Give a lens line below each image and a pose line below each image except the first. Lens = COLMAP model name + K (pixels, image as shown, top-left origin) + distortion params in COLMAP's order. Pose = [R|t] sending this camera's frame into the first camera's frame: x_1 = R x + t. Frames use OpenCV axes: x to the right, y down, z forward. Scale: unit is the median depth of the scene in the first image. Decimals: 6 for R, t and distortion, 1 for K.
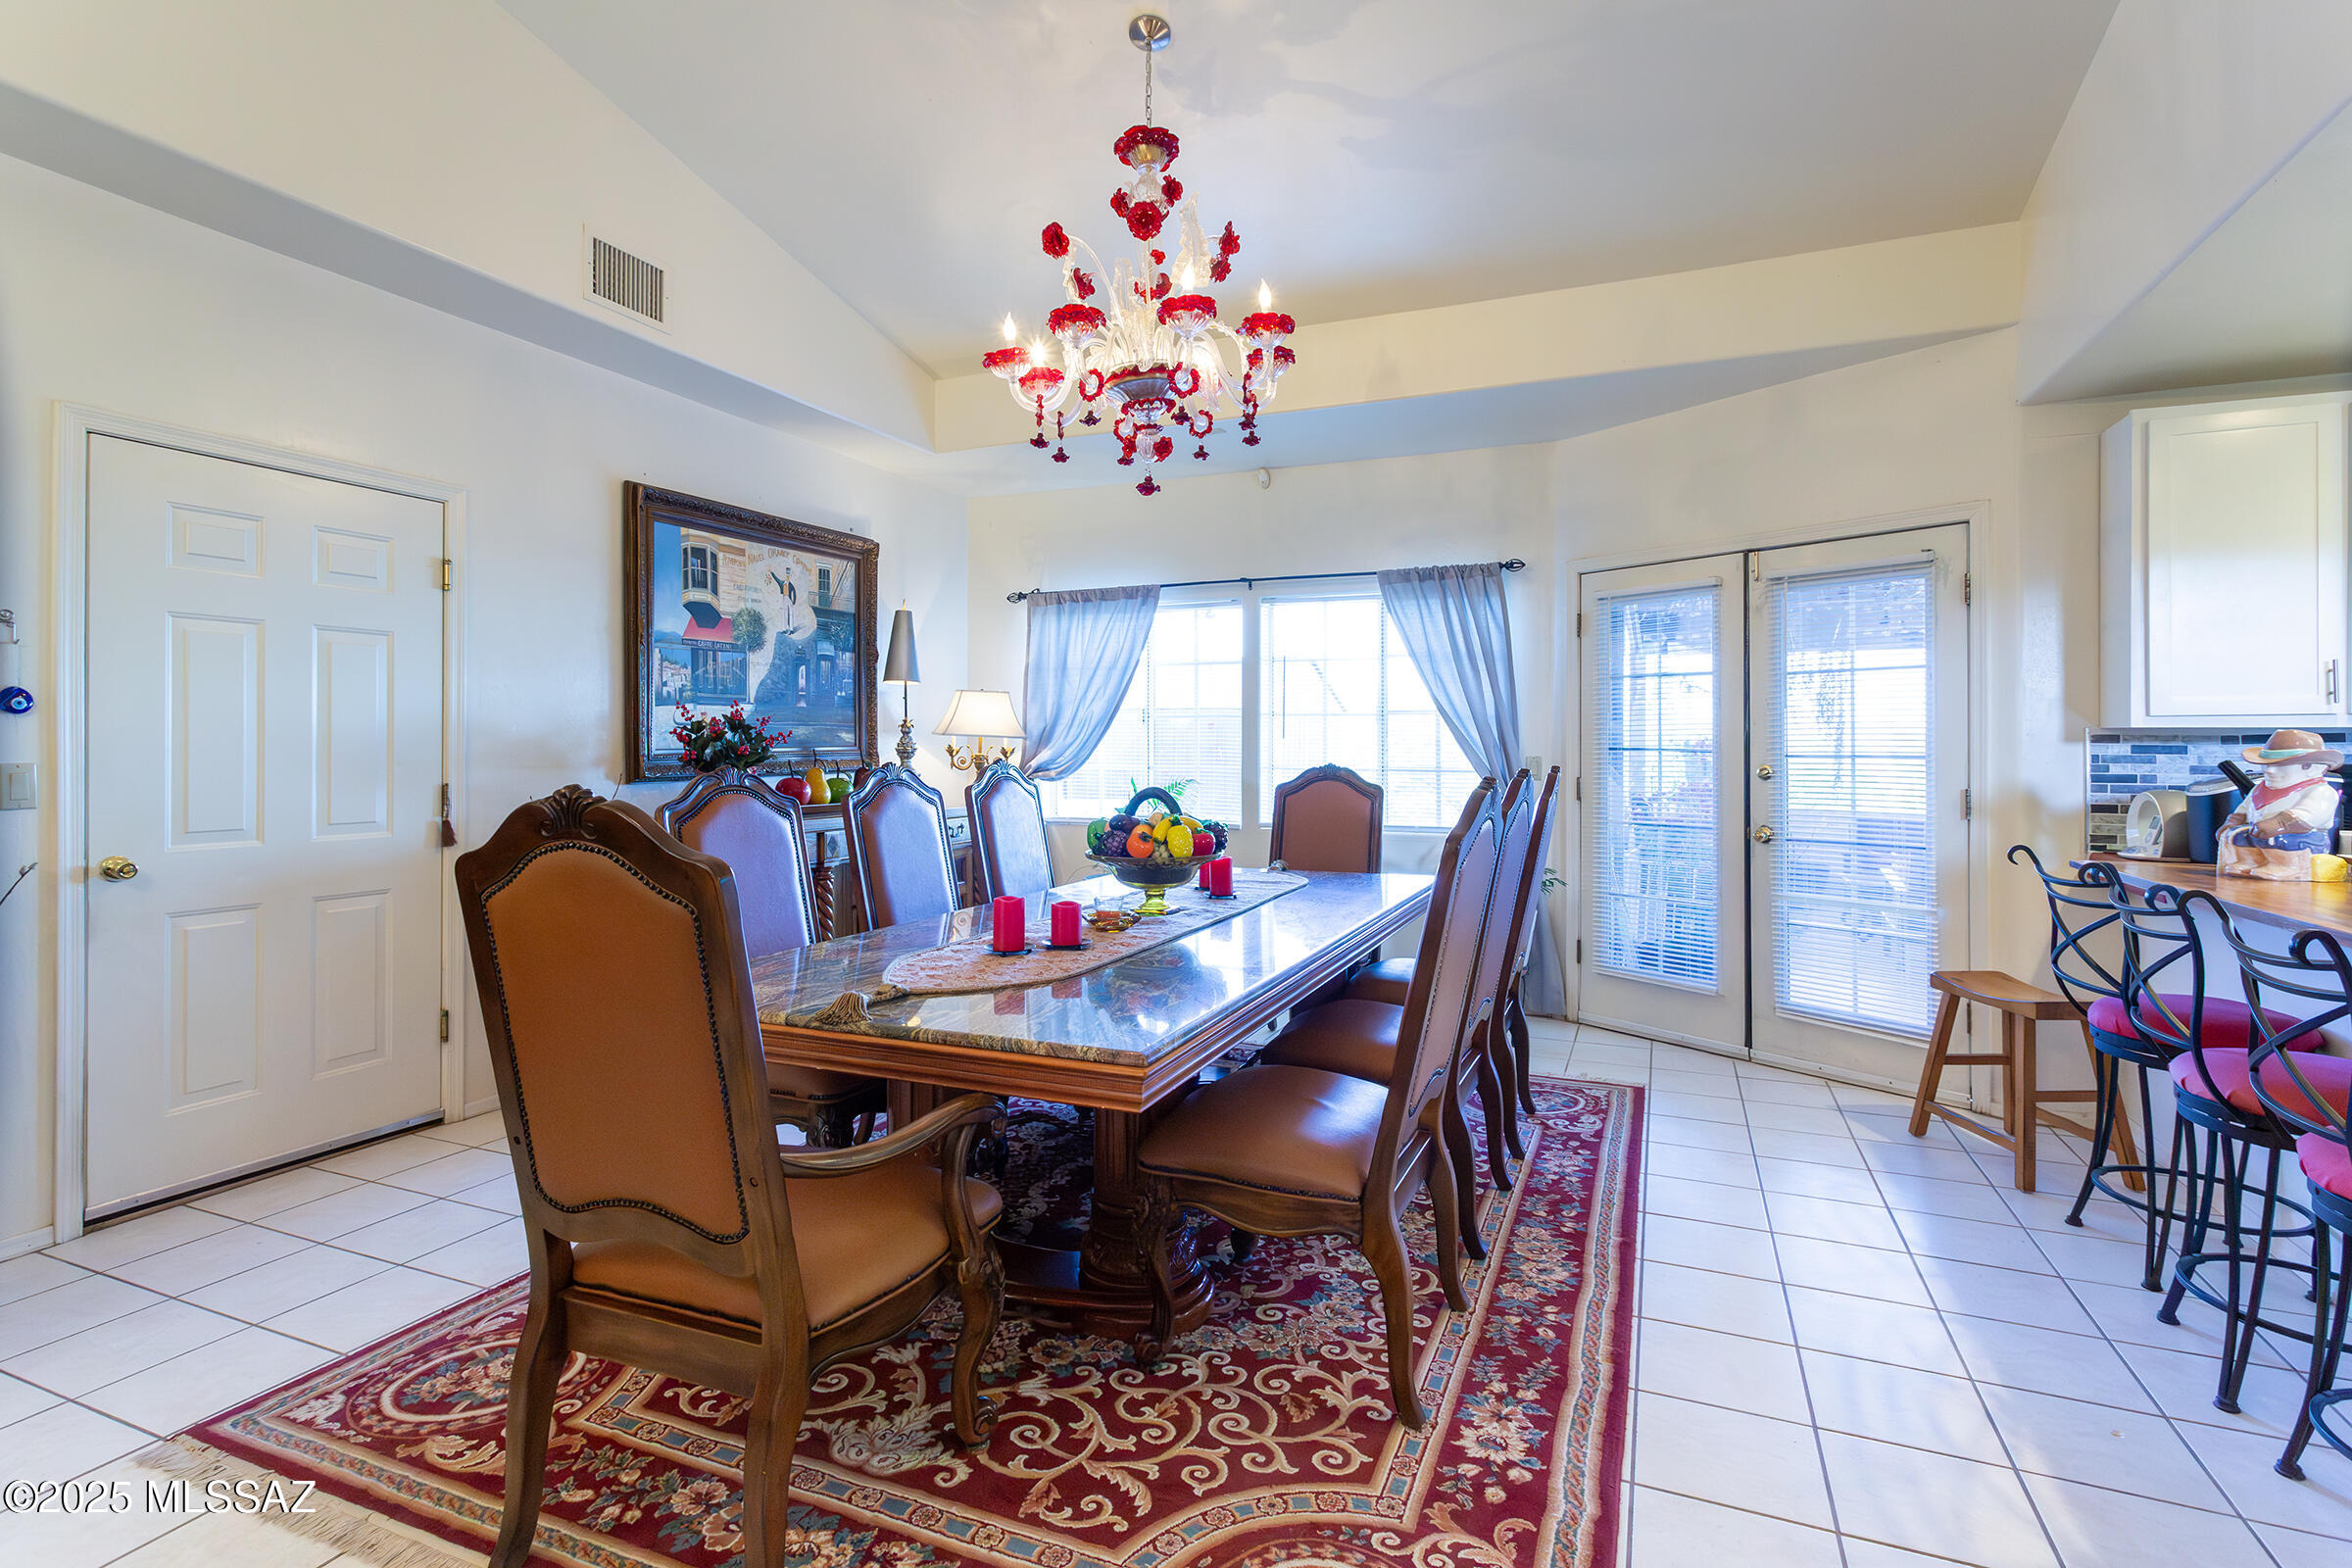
lens RADIAL K [[1136.2, 0, 1182.0], [0, 1136.2, 746.5], [0, 0, 1]] dist [0.006139, -0.004857]
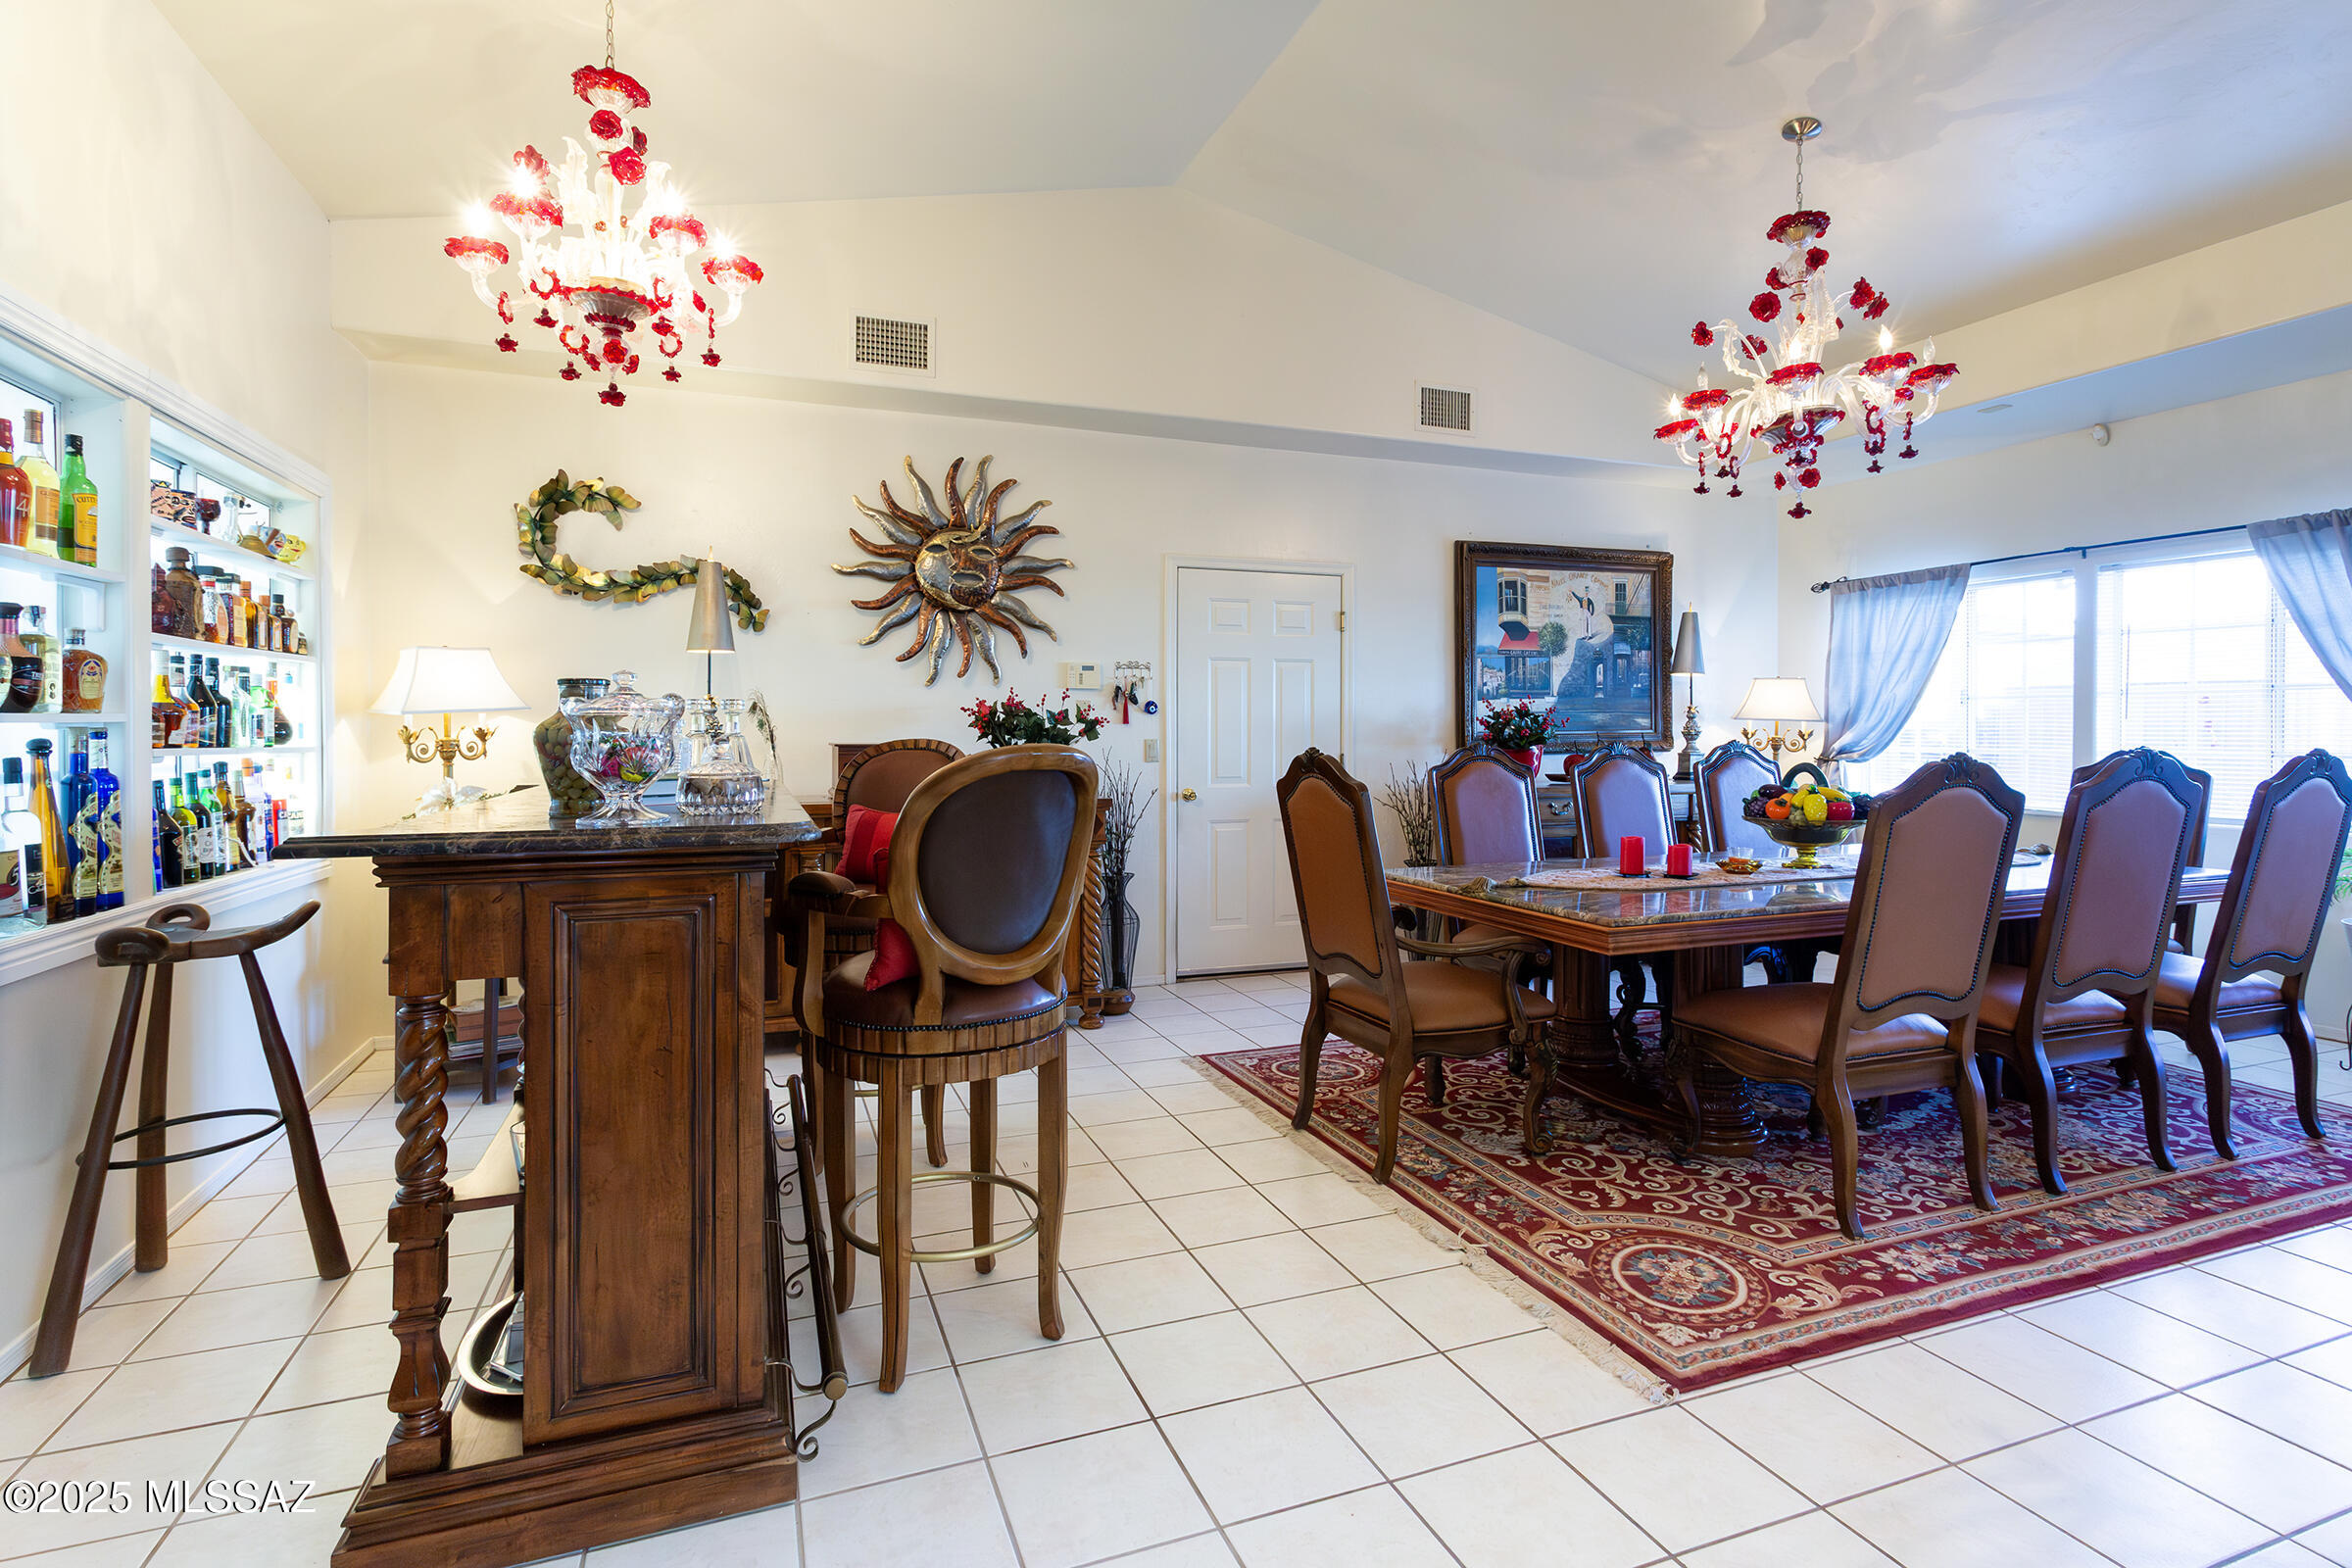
lens RADIAL K [[1136.2, 0, 1175.1], [0, 1136.2, 728.9], [0, 0, 1]] dist [0.006139, -0.004857]
pose [[0.694449, -0.003230, -0.719535, 0.341927], [0.002177, 0.999995, -0.002388, 0.001612], [0.719539, 0.000092, 0.694453, -0.275728]]
